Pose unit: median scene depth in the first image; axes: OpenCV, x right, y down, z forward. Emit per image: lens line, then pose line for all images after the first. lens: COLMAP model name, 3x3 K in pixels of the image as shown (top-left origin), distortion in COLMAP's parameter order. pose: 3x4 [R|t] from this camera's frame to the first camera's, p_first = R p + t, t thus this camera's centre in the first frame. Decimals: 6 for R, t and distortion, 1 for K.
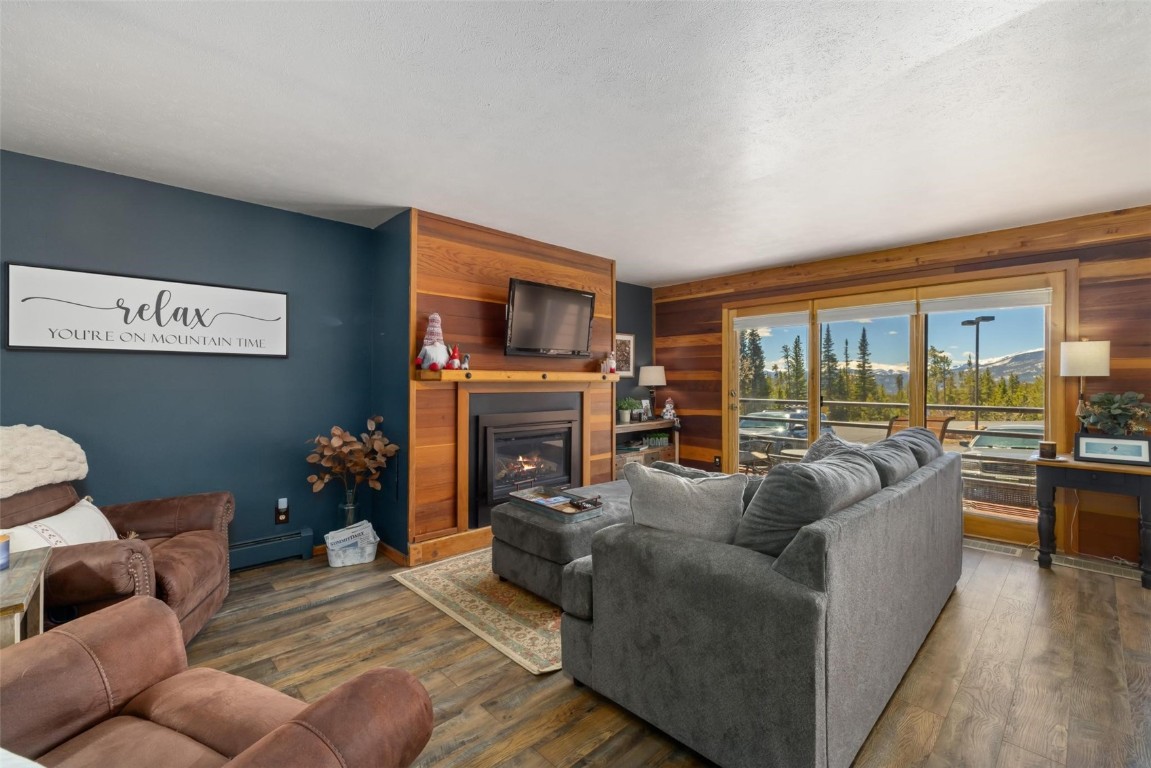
lens RADIAL K [[483.0, 0, 580.7], [0, 483.0, 382.2], [0, 0, 1]] dist [-0.002361, 0.000983]
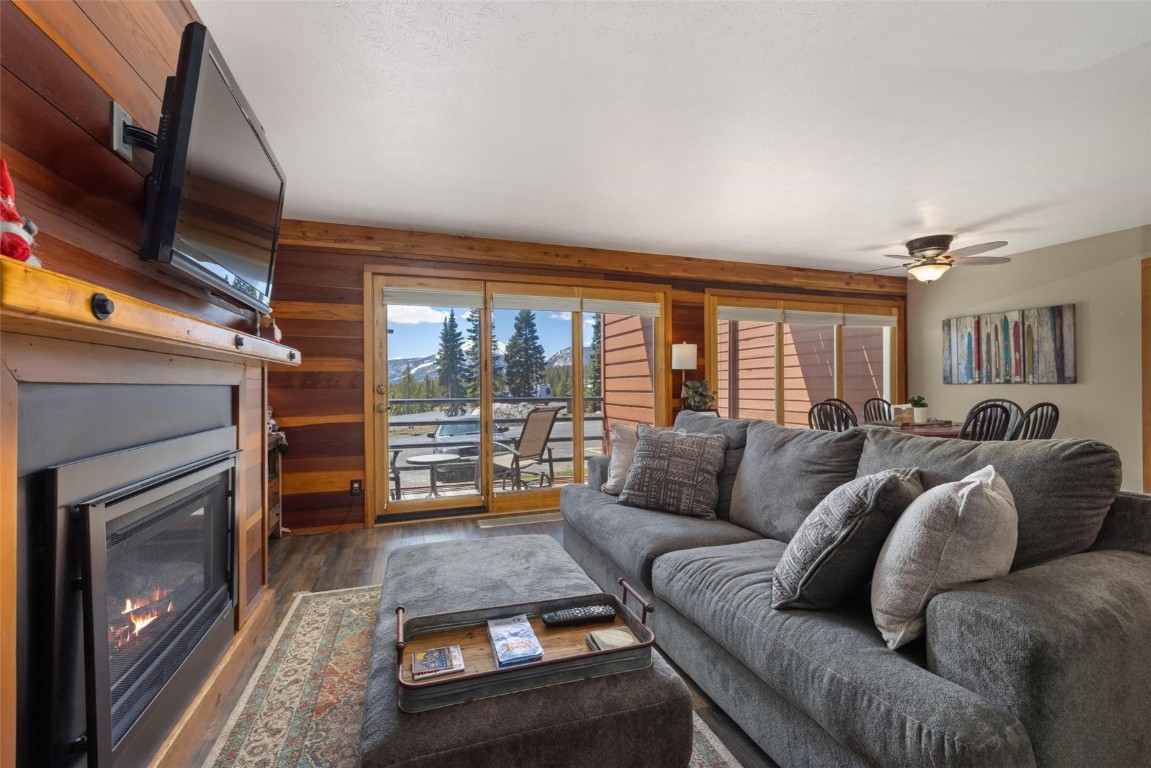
lens RADIAL K [[483.0, 0, 575.9], [0, 483.0, 384.8], [0, 0, 1]] dist [-0.002361, 0.000983]
pose [[0.411877, -0.004938, 0.911226, -0.317282], [0.009060, 0.999958, 0.001323, 0.024159], [-0.911195, 0.007711, 0.411904, 0.598768]]
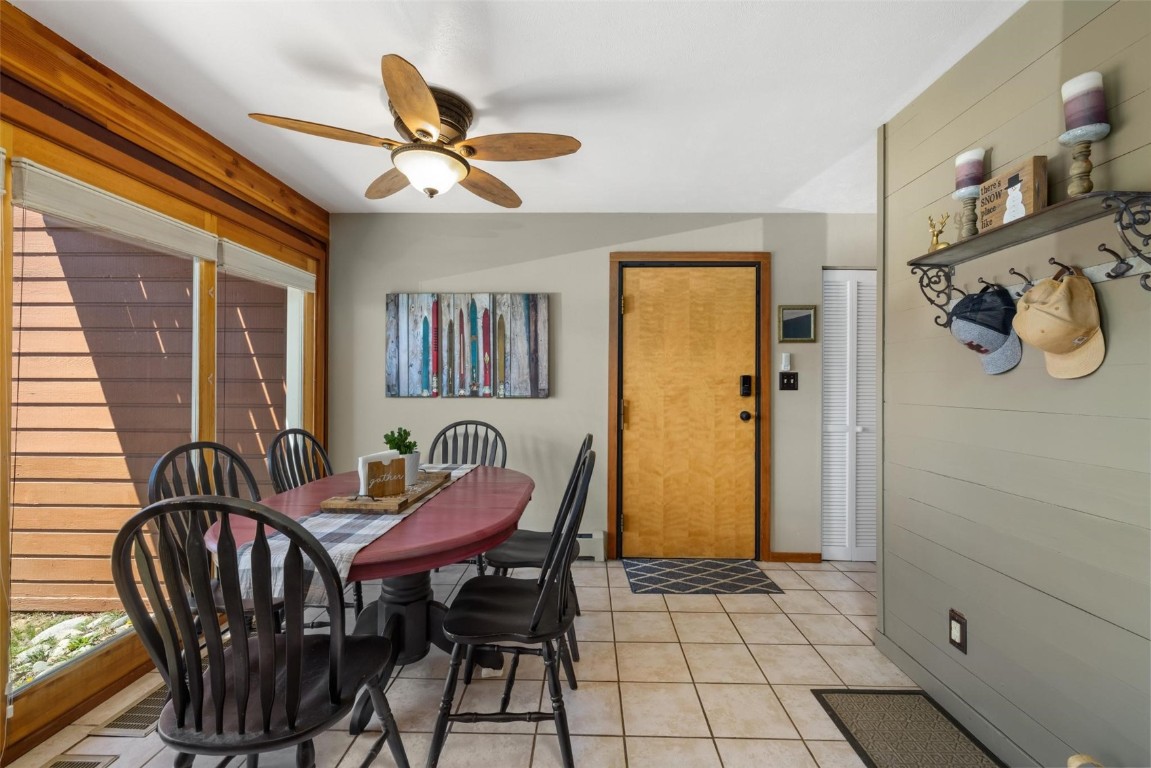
lens RADIAL K [[483.0, 0, 580.1], [0, 483.0, 382.4], [0, 0, 1]] dist [-0.002361, 0.000983]
pose [[-0.713685, -0.006782, 0.700434, 0.544003], [-0.009197, 0.999958, 0.000311, 0.004583], [-0.700406, -0.006220, -0.713717, 0.579473]]
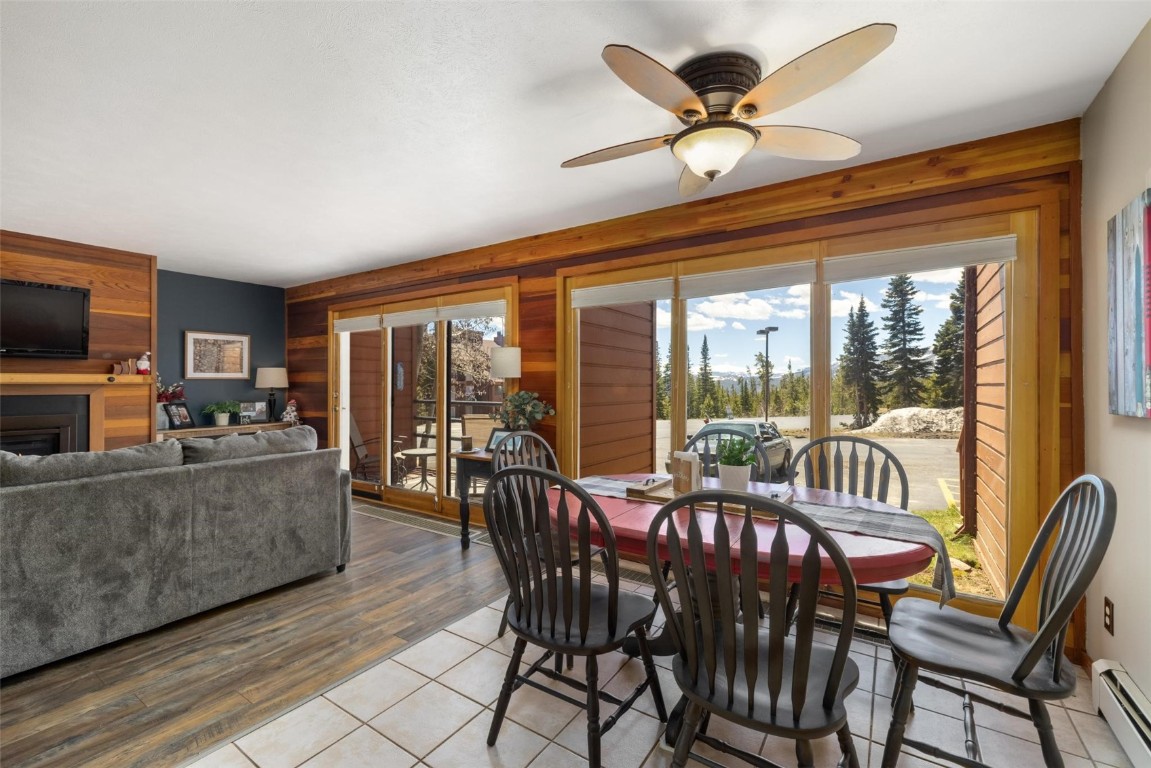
lens RADIAL K [[483.0, 0, 579.4], [0, 483.0, 380.7], [0, 0, 1]] dist [-0.002361, 0.000983]
pose [[0.972755, -0.002004, 0.231826, 0.802116], [0.003945, 0.999961, -0.007911, 0.004694], [-0.231801, 0.008610, 0.972725, -0.136156]]
